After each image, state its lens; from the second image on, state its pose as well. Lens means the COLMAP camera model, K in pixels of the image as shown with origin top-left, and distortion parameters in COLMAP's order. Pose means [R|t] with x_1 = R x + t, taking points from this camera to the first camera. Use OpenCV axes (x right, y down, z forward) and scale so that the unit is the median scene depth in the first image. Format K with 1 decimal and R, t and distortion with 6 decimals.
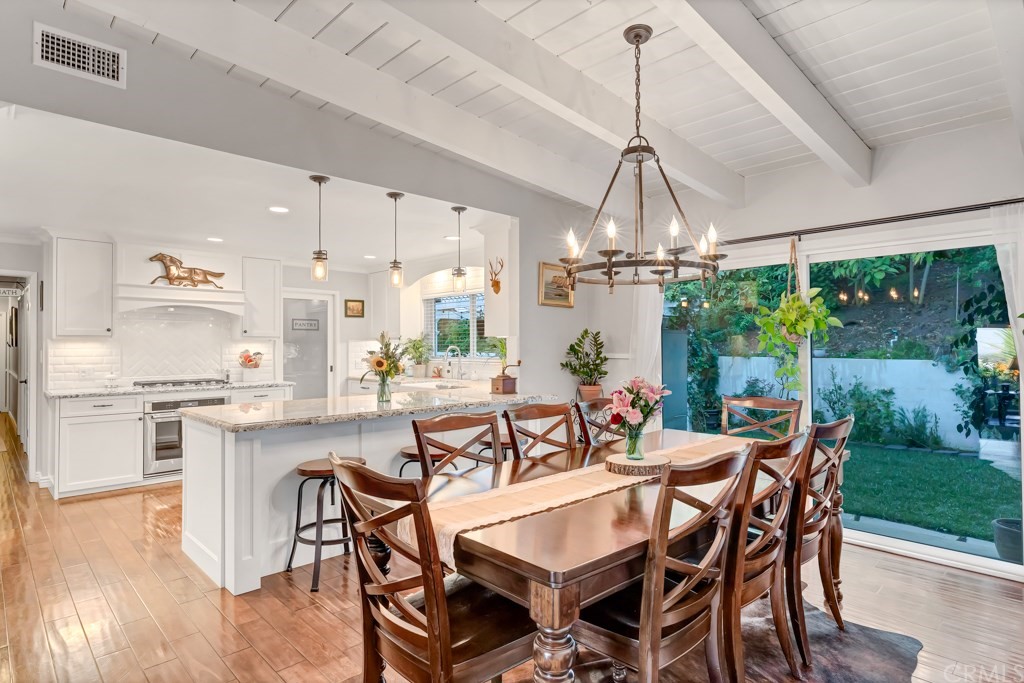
lens RADIAL K [[547.2, 0, 509.7], [0, 547.2, 337.7], [0, 0, 1]] dist [-0.021405, -0.000417]
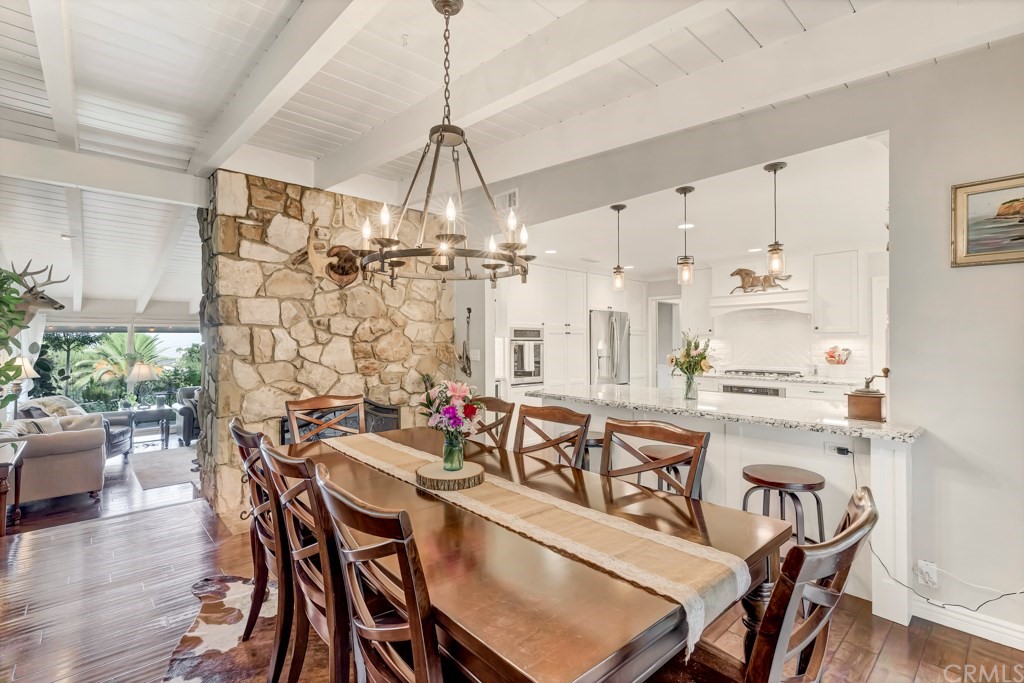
lens RADIAL K [[465.7, 0, 515.4], [0, 465.7, 337.9], [0, 0, 1]] dist [-0.001919, 0.000091]
pose [[-0.018734, -0.006564, -0.999803, 0.440757], [0.016773, 0.999836, -0.006878, 0.004089], [0.999684, -0.016898, -0.018621, 0.492150]]
